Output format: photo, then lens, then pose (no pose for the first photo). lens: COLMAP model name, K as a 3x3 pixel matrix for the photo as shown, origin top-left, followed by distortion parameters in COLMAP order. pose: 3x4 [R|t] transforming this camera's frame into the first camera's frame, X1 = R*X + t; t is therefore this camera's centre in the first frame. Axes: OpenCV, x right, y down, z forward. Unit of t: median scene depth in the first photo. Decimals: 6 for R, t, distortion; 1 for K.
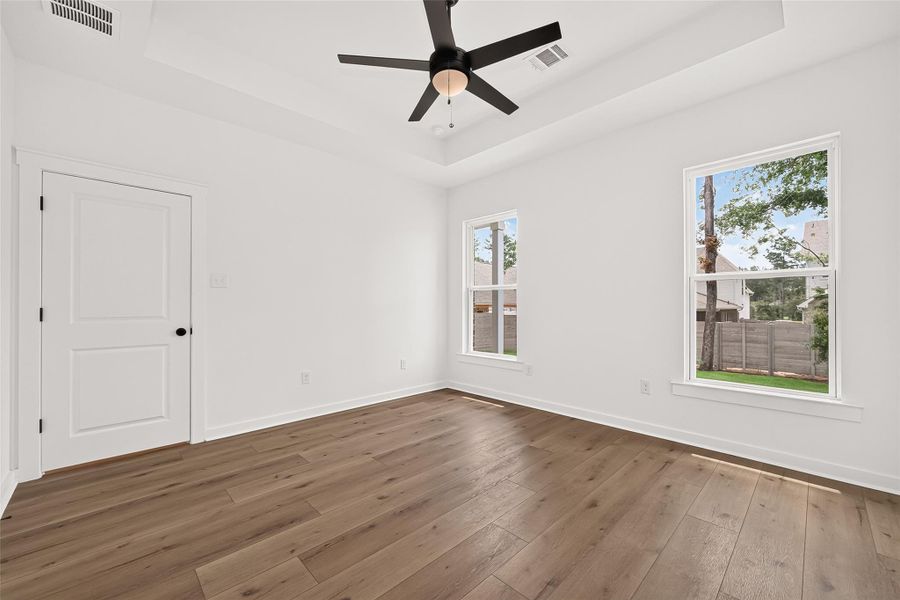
lens RADIAL K [[360.1, 0, 453.9], [0, 360.1, 306.4], [0, 0, 1]] dist [0.004115, -0.000430]
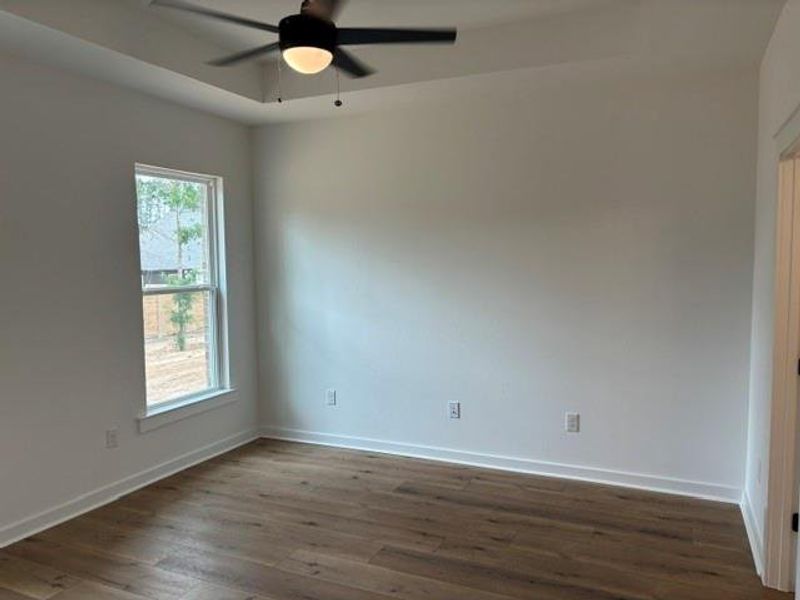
lens RADIAL K [[613.6, 0, 401.7], [0, 613.6, 293.7], [0, 0, 1]] dist [0.029814, -0.026121]
pose [[-0.357802, -0.052966, 0.932294, -0.868492], [0.013482, 0.997993, 0.061873, -0.149988], [-0.933700, 0.034708, -0.356370, 0.869495]]
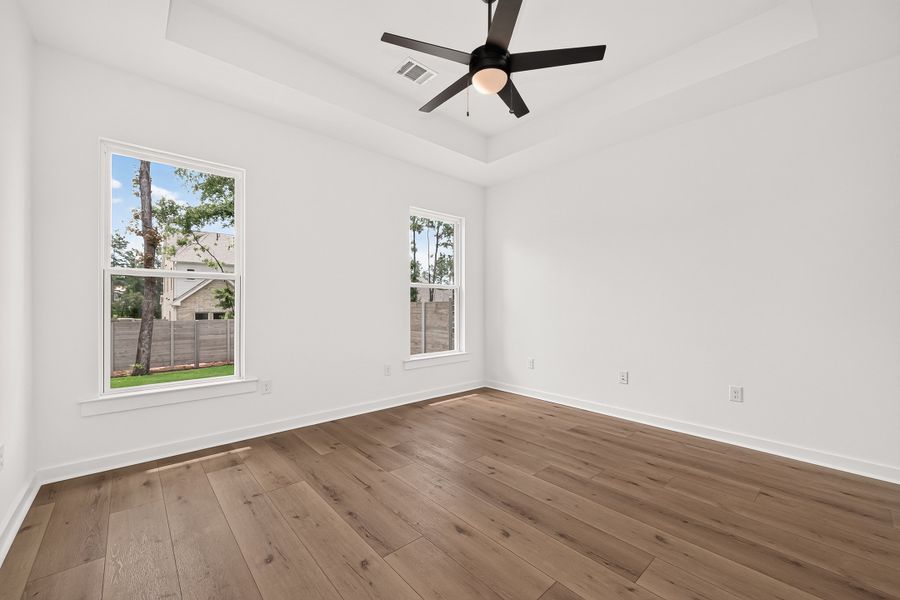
lens RADIAL K [[360.1, 0, 452.8], [0, 360.1, 302.5], [0, 0, 1]] dist [0.004115, -0.000430]
pose [[0.039542, 0.005700, 0.999202, -0.683827], [-0.000746, 0.999984, -0.005675, -0.000714], [-0.999218, -0.000521, 0.039545, 0.715212]]
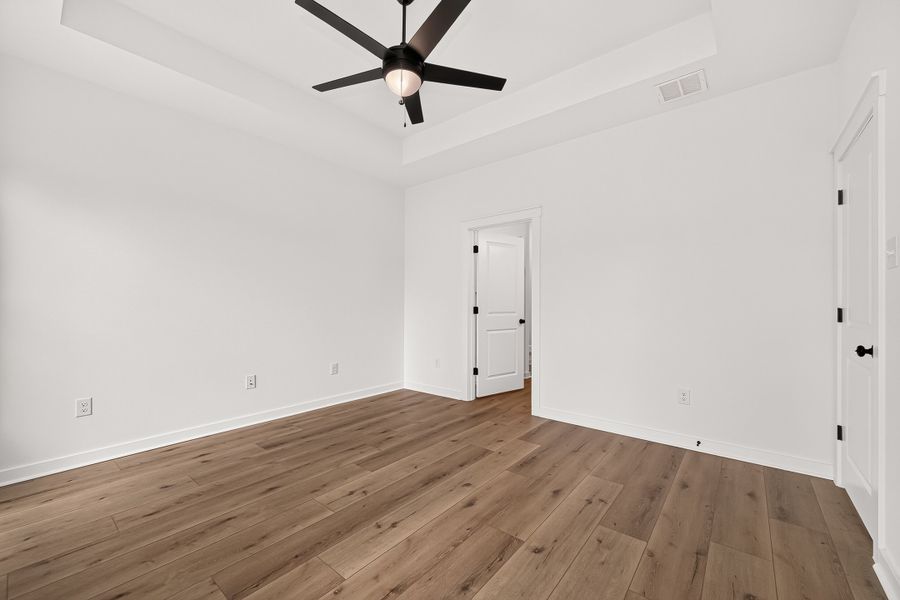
lens RADIAL K [[360.1, 0, 451.4], [0, 360.1, 303.8], [0, 0, 1]] dist [0.004115, -0.000430]
pose [[-0.994243, 0.001045, -0.107143, -0.024220], [0.001172, 0.999999, -0.001116, -0.004354], [0.107142, -0.001235, -0.994243, 1.352482]]
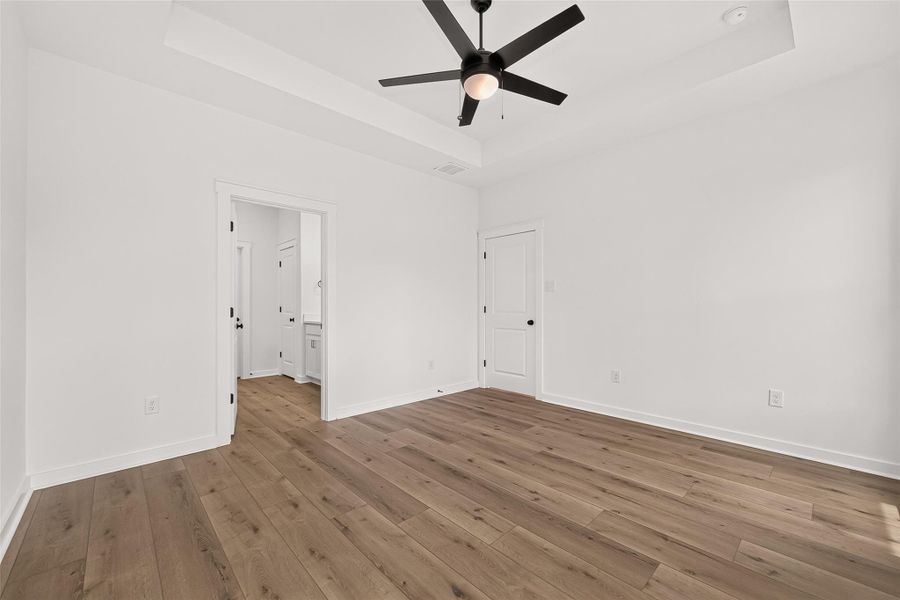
lens RADIAL K [[360.1, 0, 451.4], [0, 360.1, 304.1], [0, 0, 1]] dist [0.004115, -0.000430]
pose [[-0.023278, -0.003088, -0.999724, 0.683155], [0.001025, 0.999995, -0.003112, -0.001926], [0.999728, -0.001097, -0.023275, 0.632517]]
